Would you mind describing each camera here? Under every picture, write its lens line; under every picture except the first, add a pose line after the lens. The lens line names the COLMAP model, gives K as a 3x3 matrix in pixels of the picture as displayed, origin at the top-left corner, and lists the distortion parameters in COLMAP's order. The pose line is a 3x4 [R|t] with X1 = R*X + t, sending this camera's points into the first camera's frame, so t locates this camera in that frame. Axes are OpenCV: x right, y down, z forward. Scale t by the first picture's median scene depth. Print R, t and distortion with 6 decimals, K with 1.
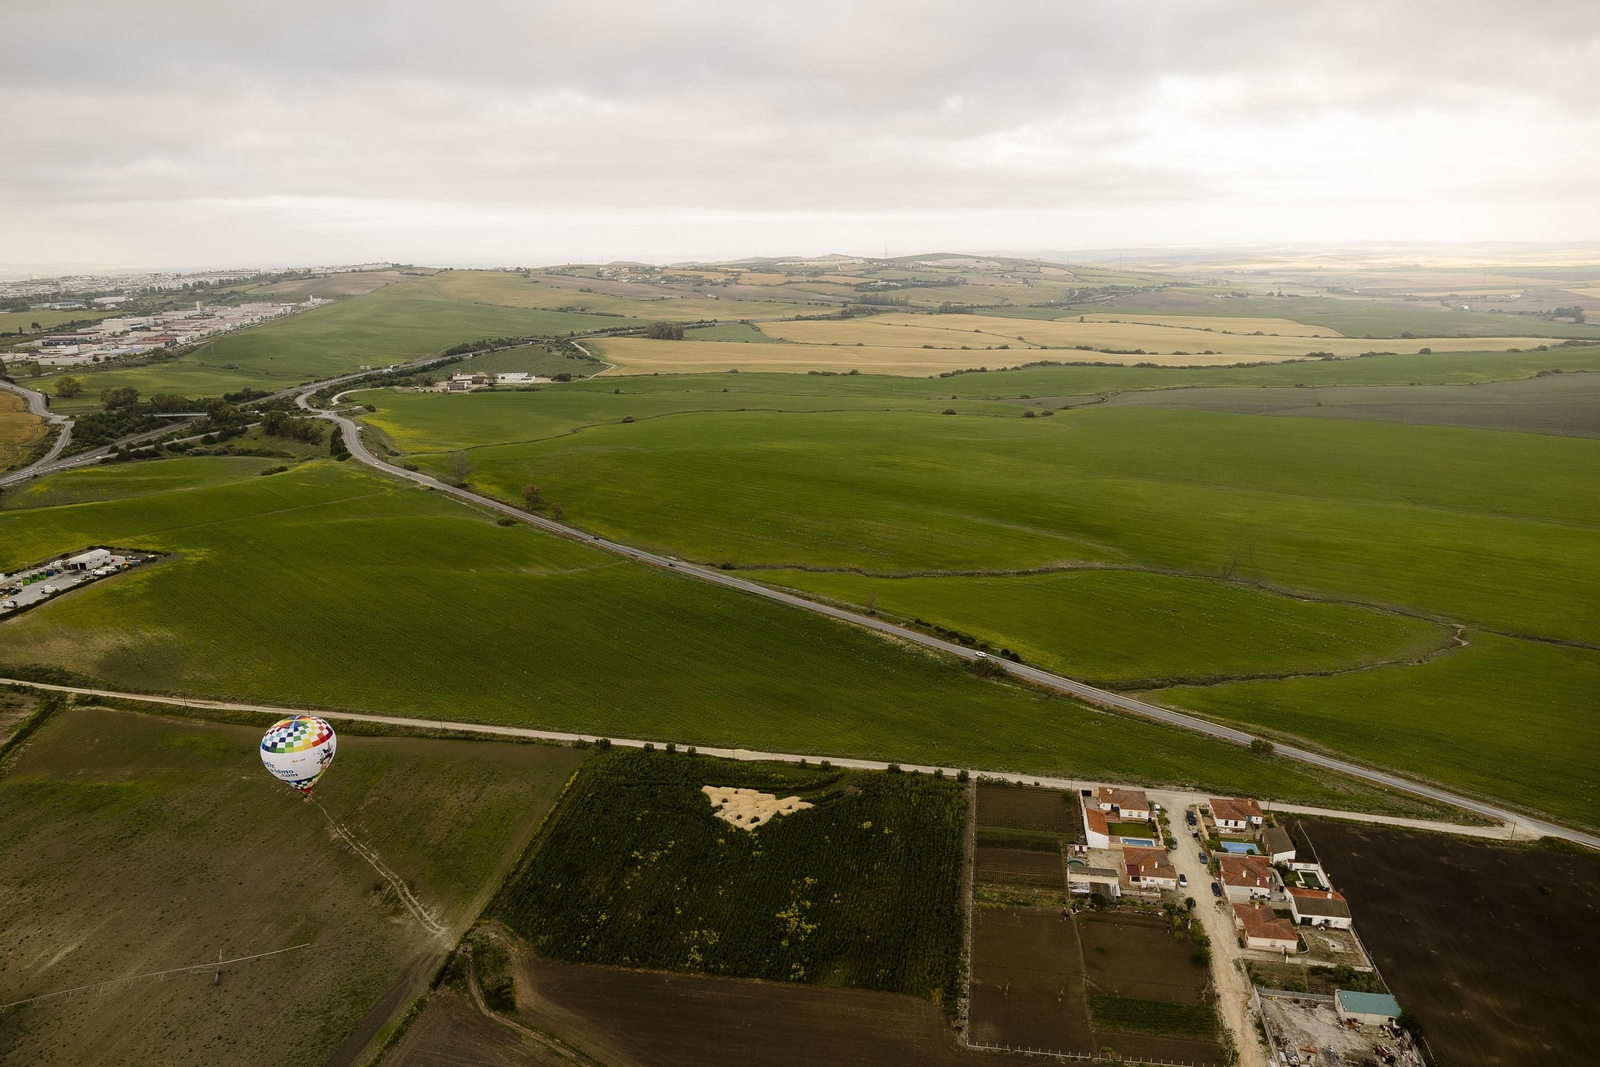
lens RADIAL K [[1055.8, 0, 800.0], [0, 1055.8, 533.5], [0, 0, 1]] dist [-0.003231, 0.001493]
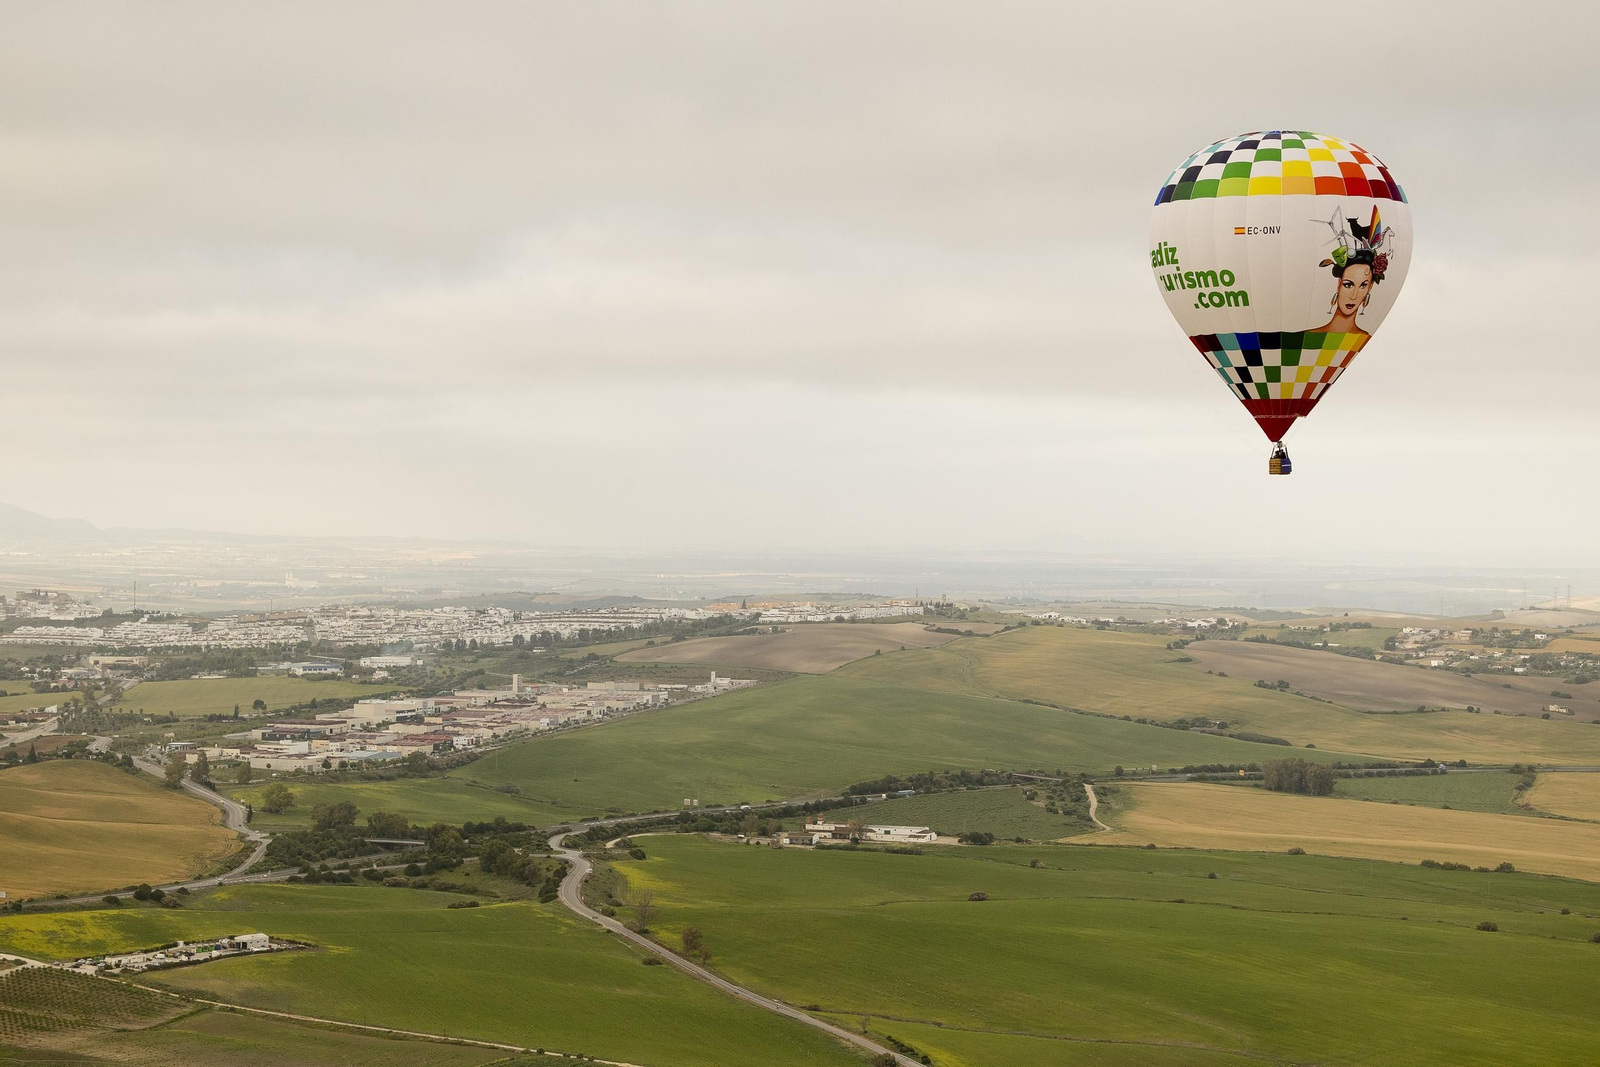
lens RADIAL K [[3260.3, 0, 800.0], [0, 3260.3, 533.5], [0, 0, 1]] dist [-0.027052, -0.066574]
pose [[0.896034, 0.024614, -0.443303, 0.453806], [-0.139843, 0.963288, -0.229175, 0.110477], [0.421387, 0.267341, 0.866580, -0.615655]]
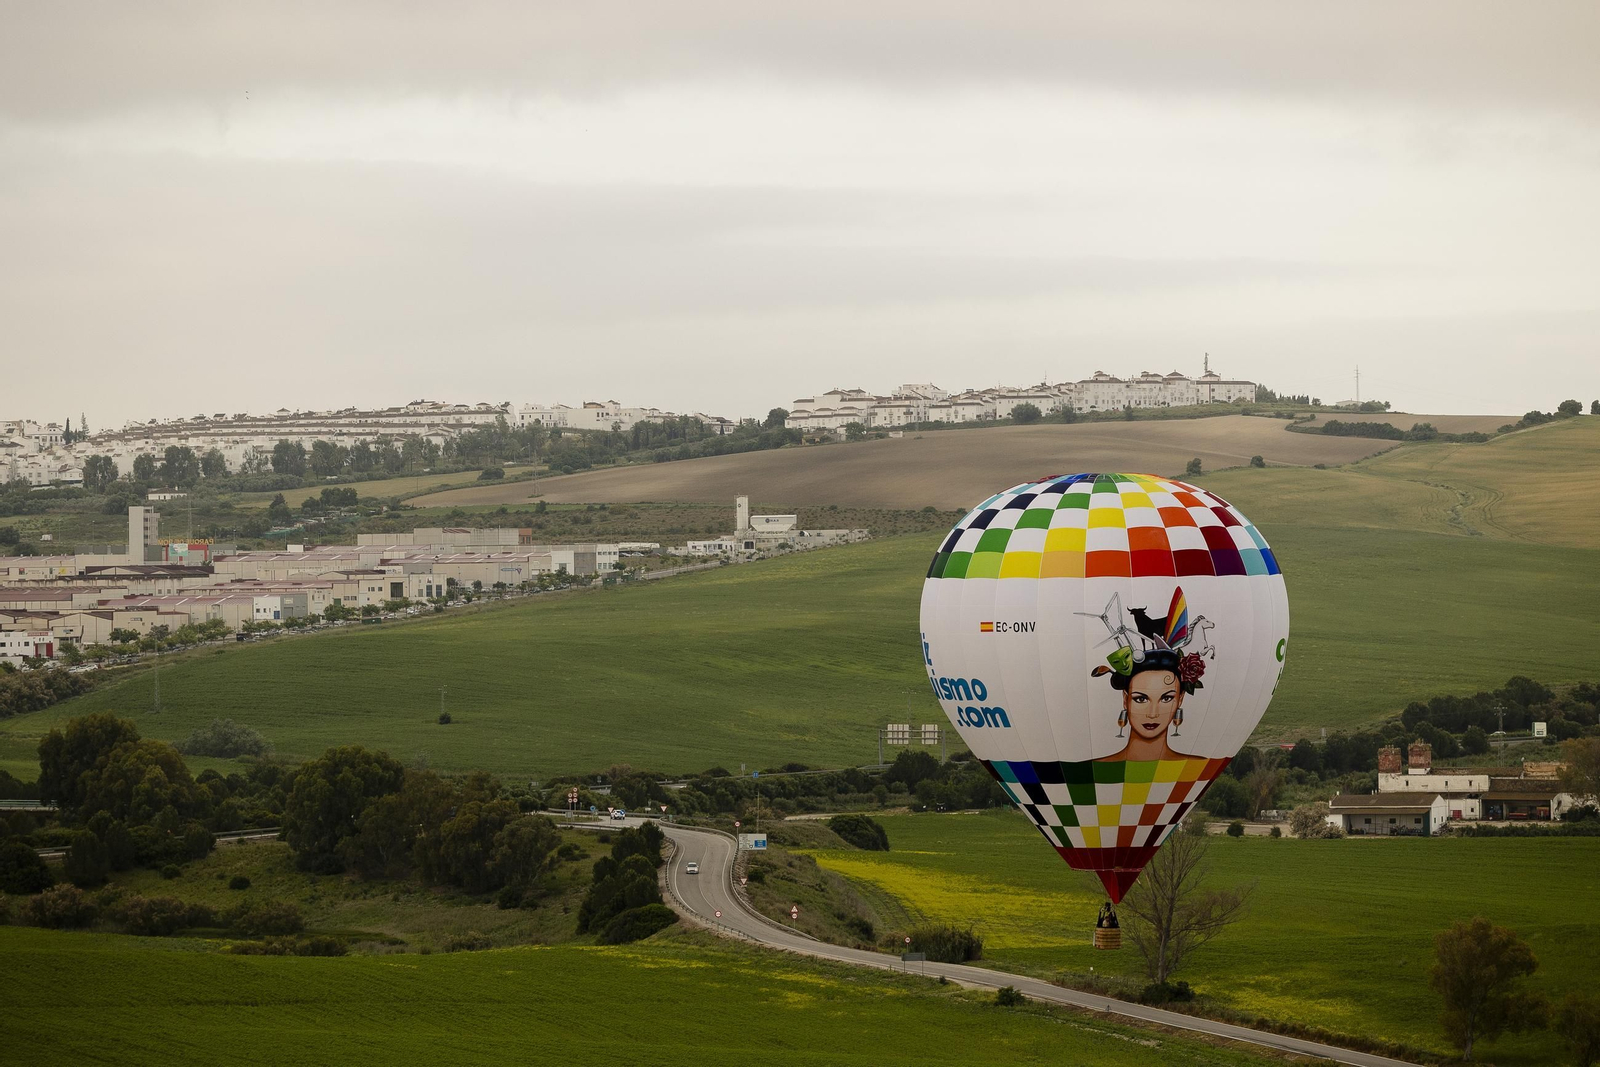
lens RADIAL K [[7738.8, 0, 800.0], [0, 7738.8, 533.5], [0, 0, 1]] dist [-0.059960, 3.908583]
pose [[0.908351, 0.010034, -0.418088, 0.089799], [-0.115920, 0.966582, -0.228653, 0.095401], [0.401822, 0.256162, 0.879159, -0.109473]]
